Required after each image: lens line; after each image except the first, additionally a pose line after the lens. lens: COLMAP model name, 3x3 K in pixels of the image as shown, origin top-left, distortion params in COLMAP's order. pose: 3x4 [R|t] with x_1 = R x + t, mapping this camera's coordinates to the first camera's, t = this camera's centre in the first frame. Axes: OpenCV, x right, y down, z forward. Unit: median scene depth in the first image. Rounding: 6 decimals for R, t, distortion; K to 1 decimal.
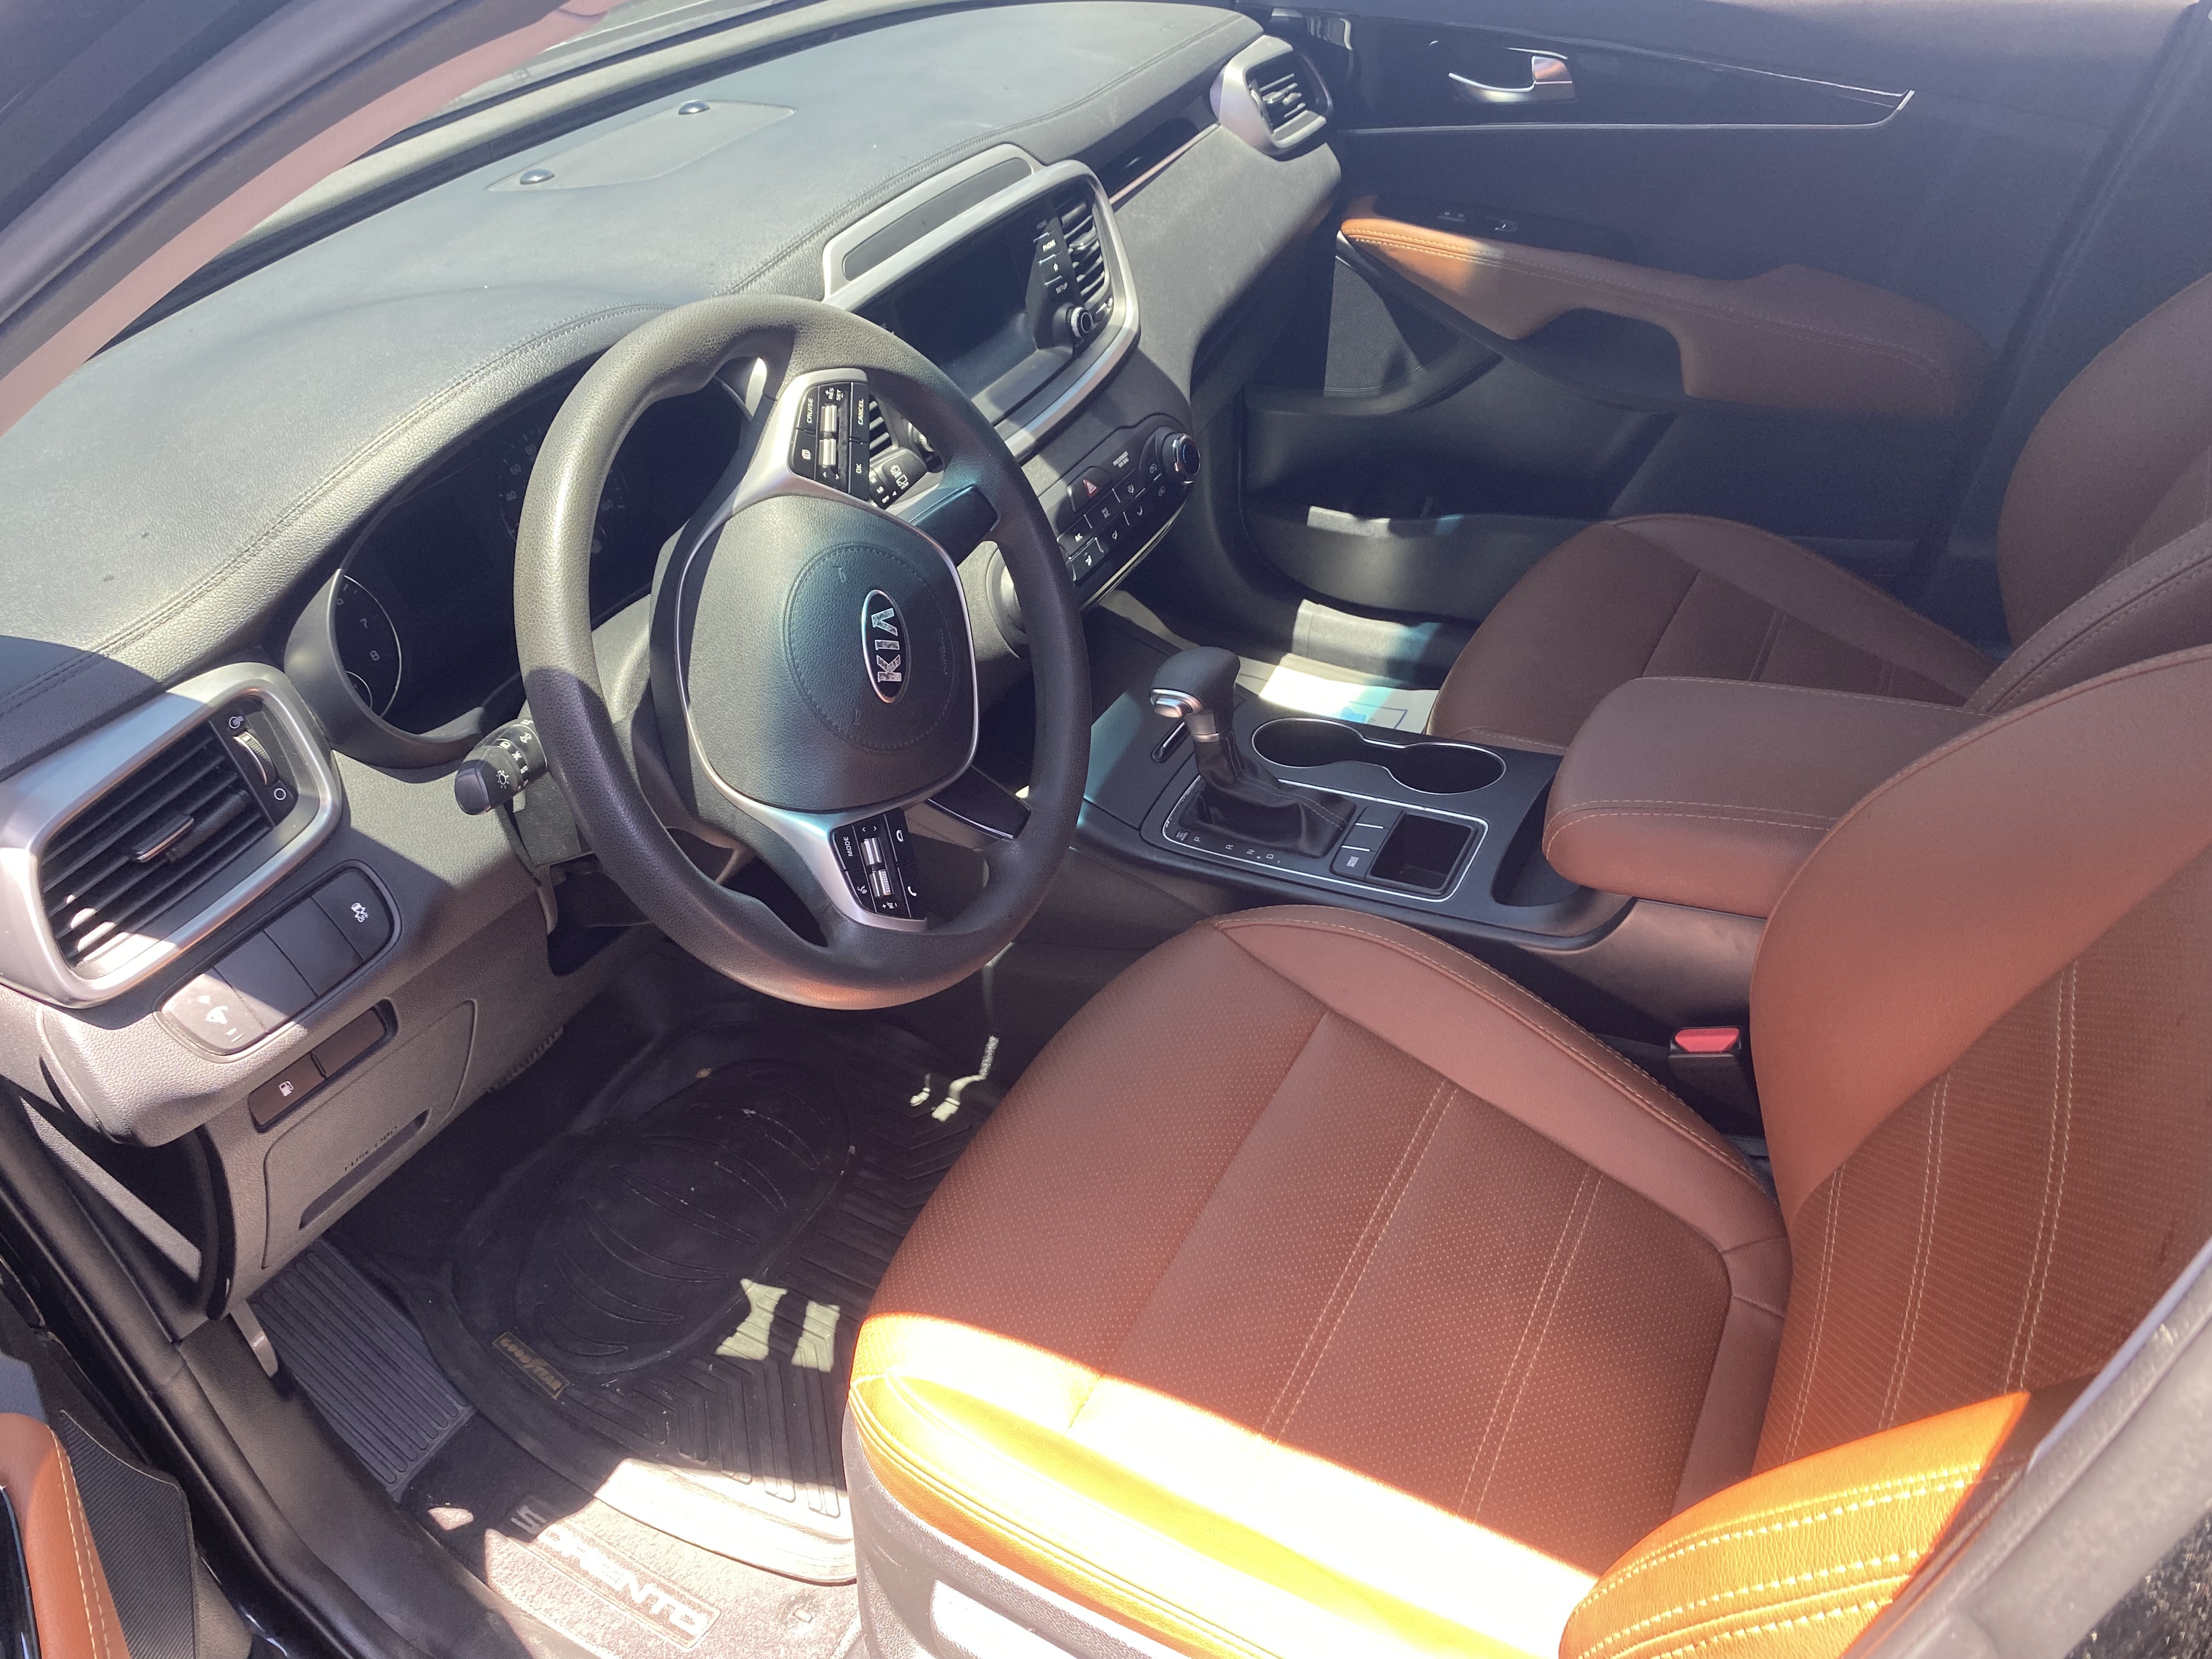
lens RADIAL K [[1662.0, 0, 1075.6], [0, 1662.0, 831.7], [0, 0, 1]] dist [0.033672, -0.033949]
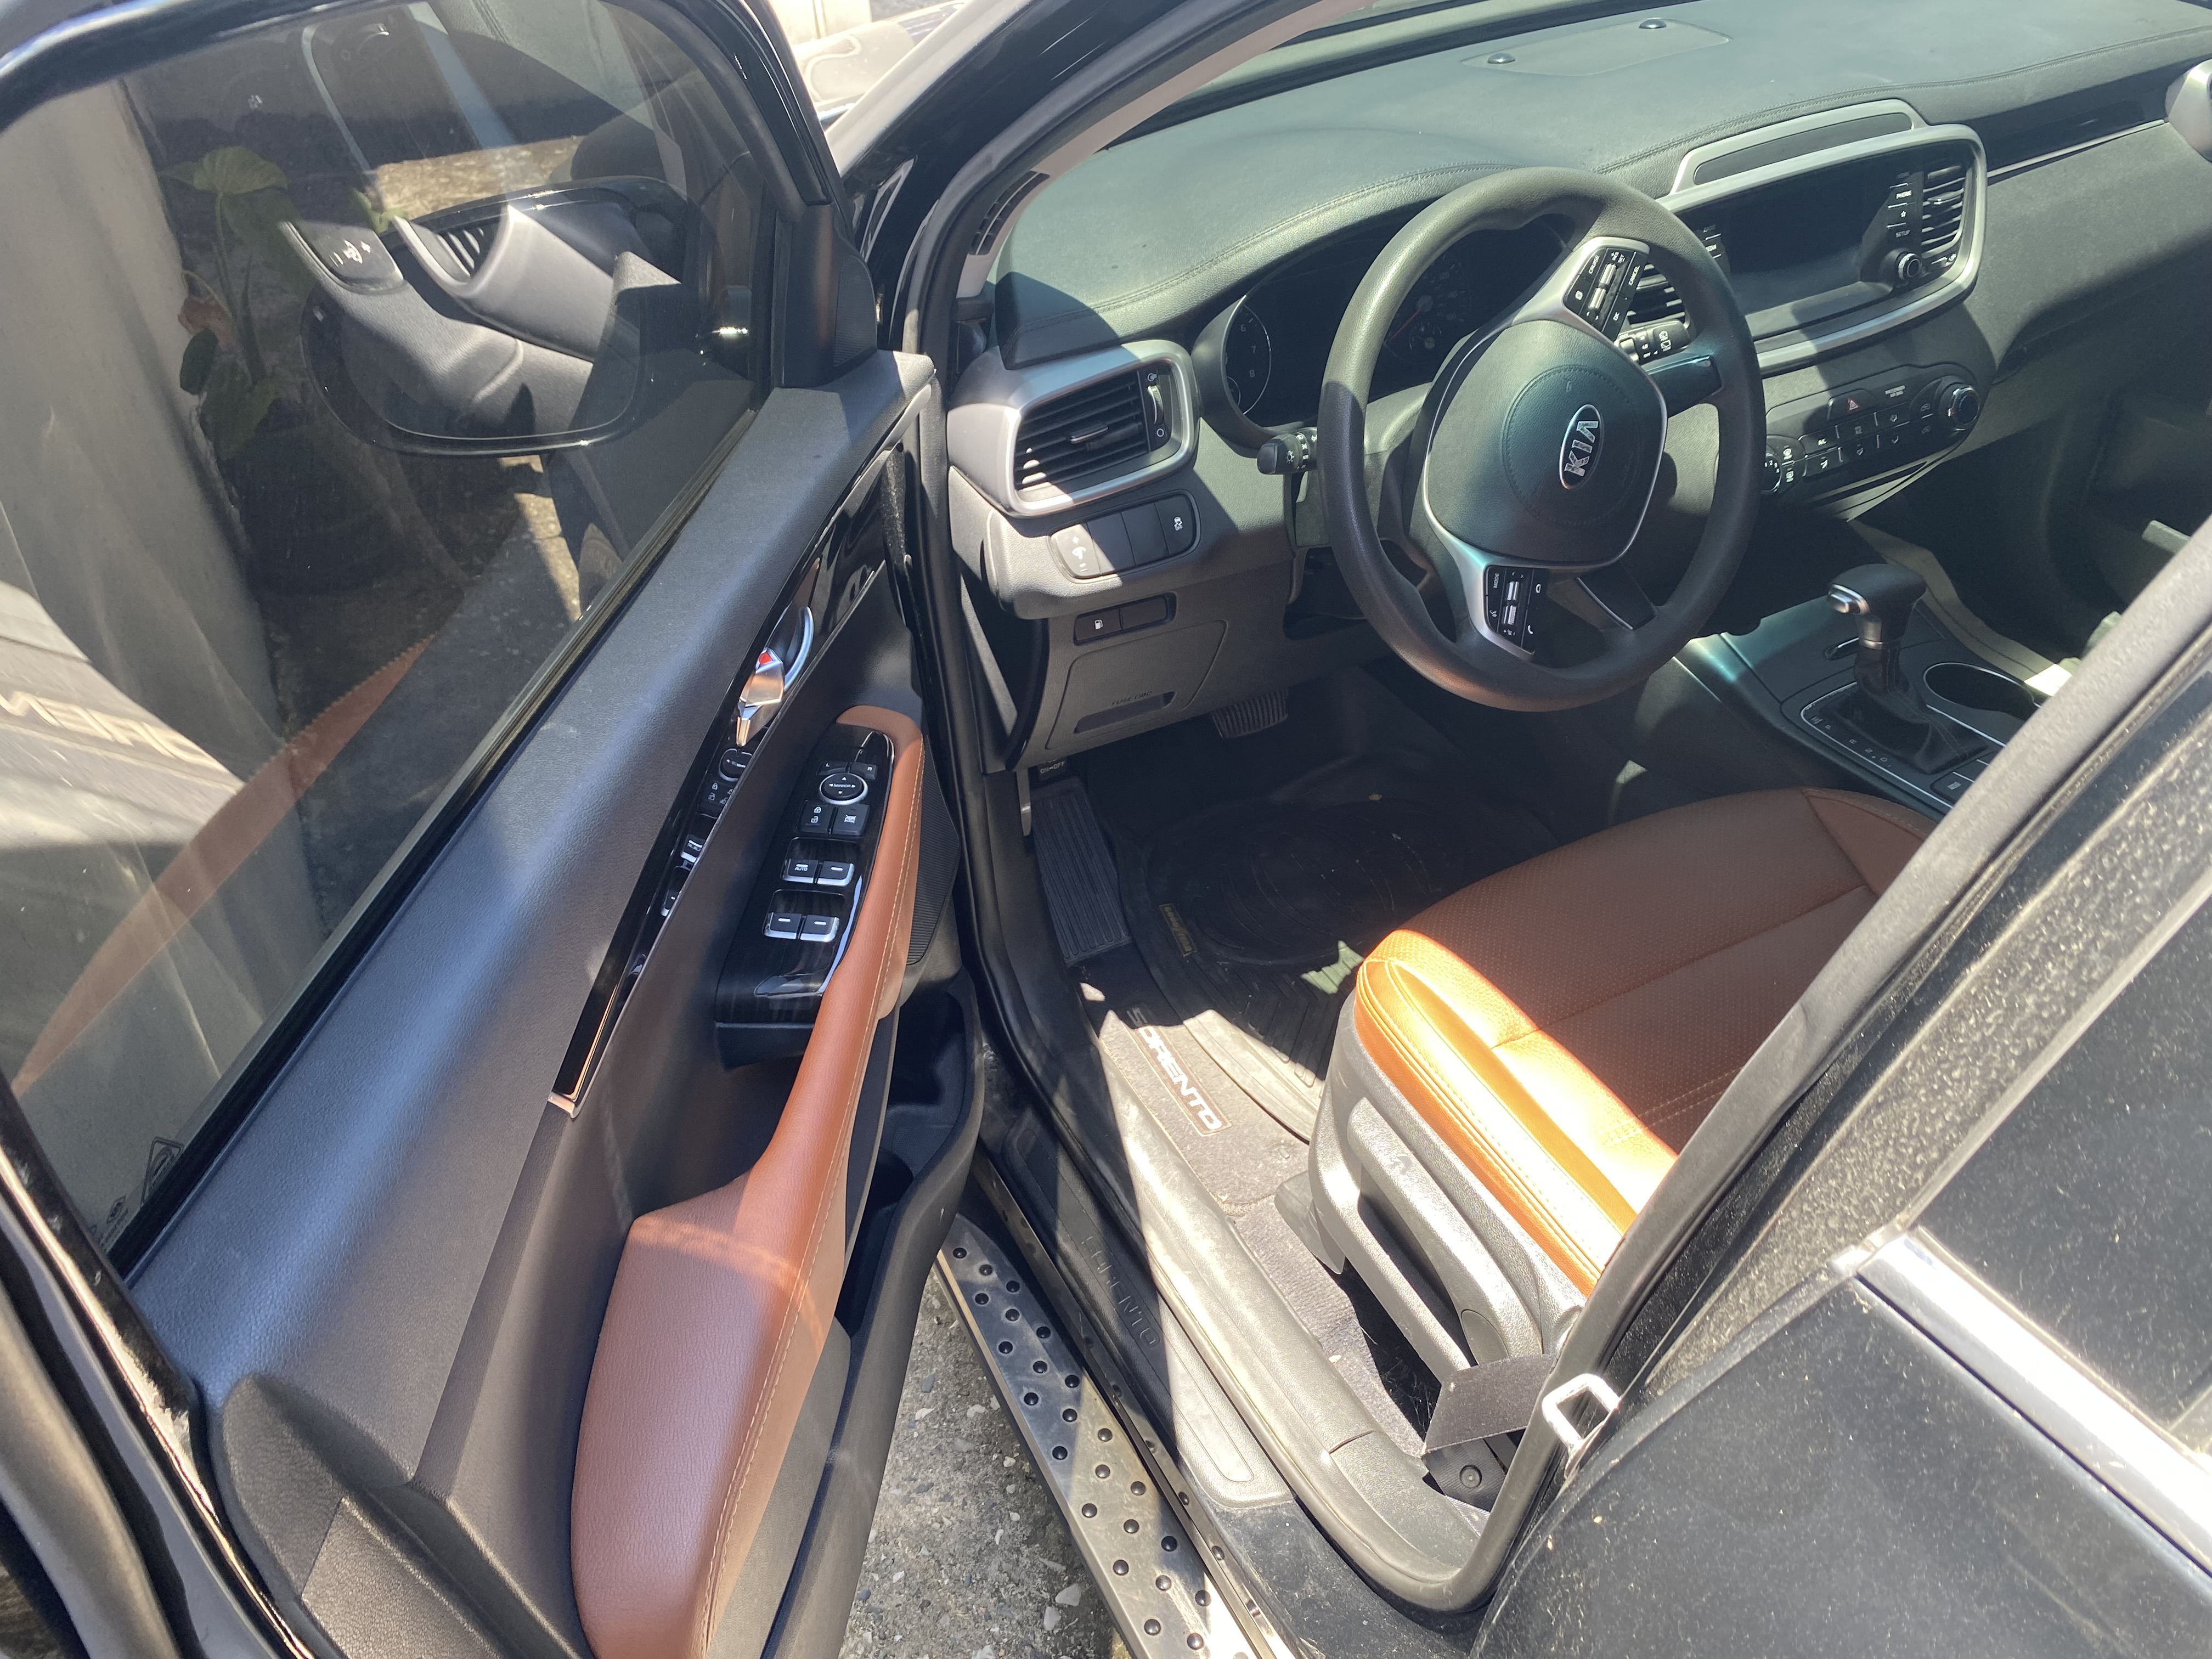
lens RADIAL K [[1662.0, 0, 1103.4], [0, 1662.0, 817.9], [0, 0, 1]] dist [0.033672, -0.033949]
pose [[0.831166, 0.360300, -0.423494, 0.179919], [-0.340364, 0.931964, 0.124883, 0.095426], [0.439676, 0.040343, 0.897250, -0.266993]]
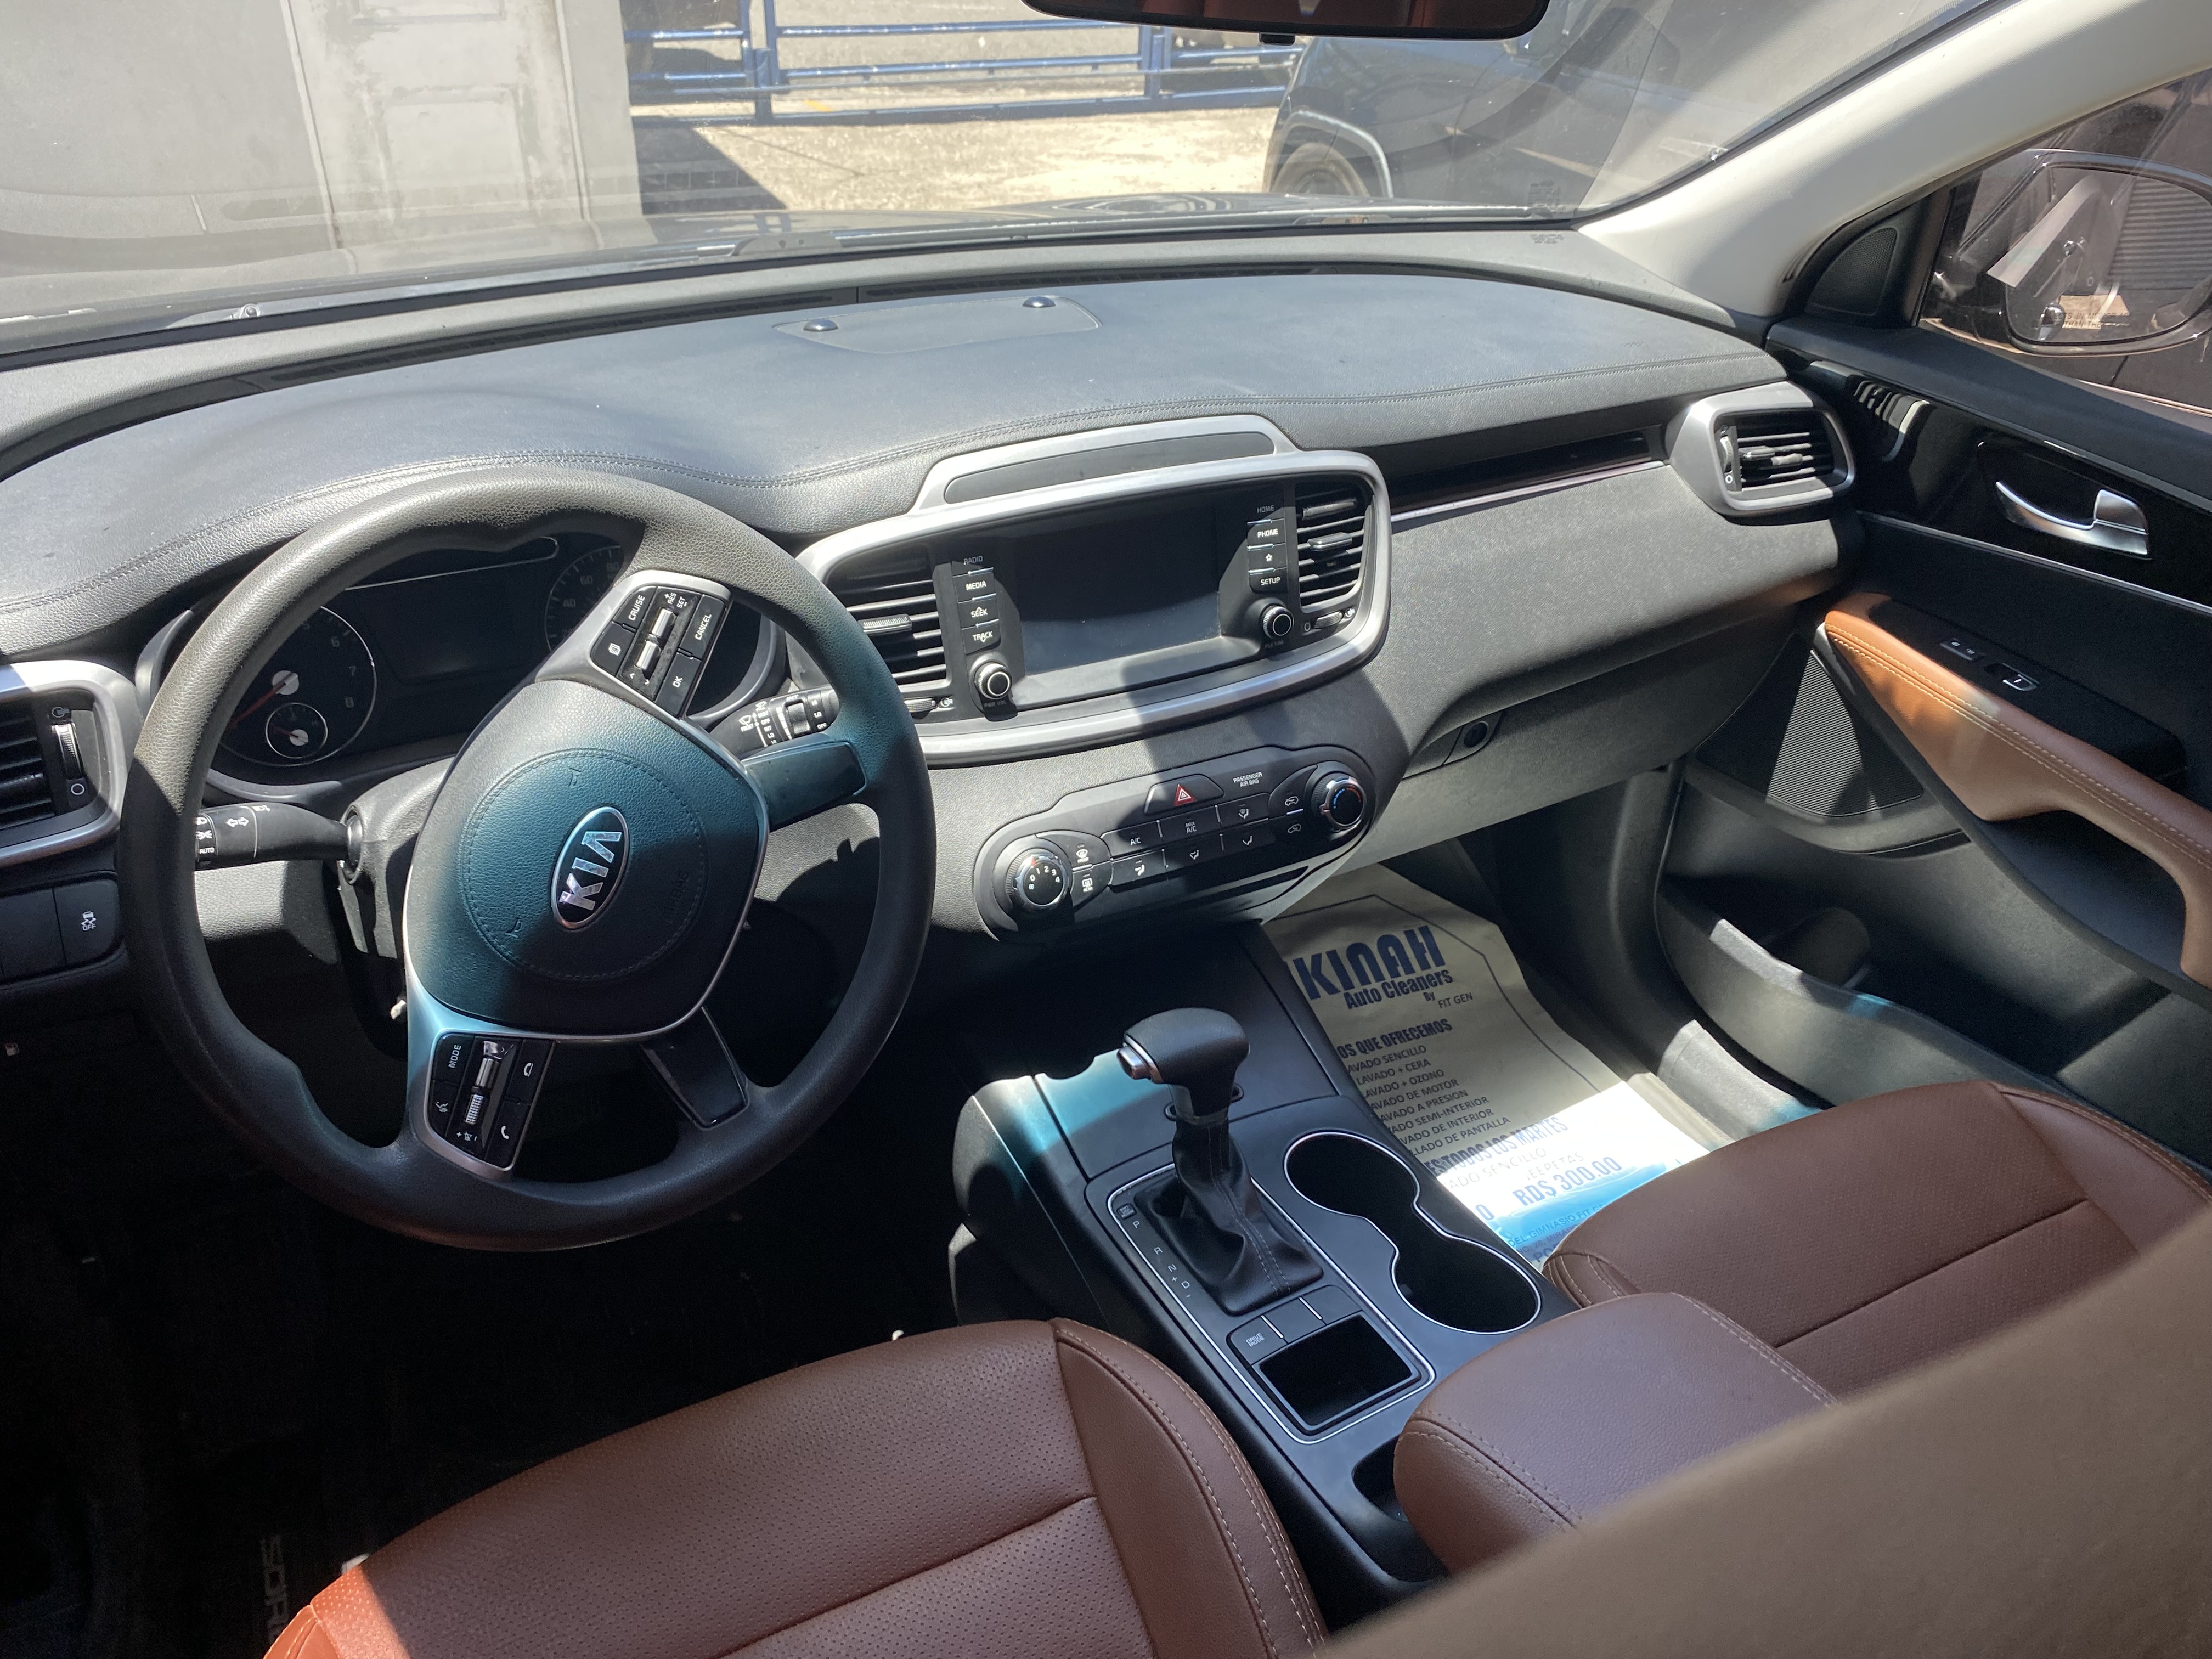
lens RADIAL K [[1662.0, 0, 1116.0], [0, 1662.0, 825.1], [0, 0, 1]] dist [0.033672, -0.033949]
pose [[0.832727, 0.355496, -0.424485, 0.374108], [-0.399142, 0.916762, -0.015244, -0.174765], [0.383733, 0.182124, 0.905307, 0.210413]]
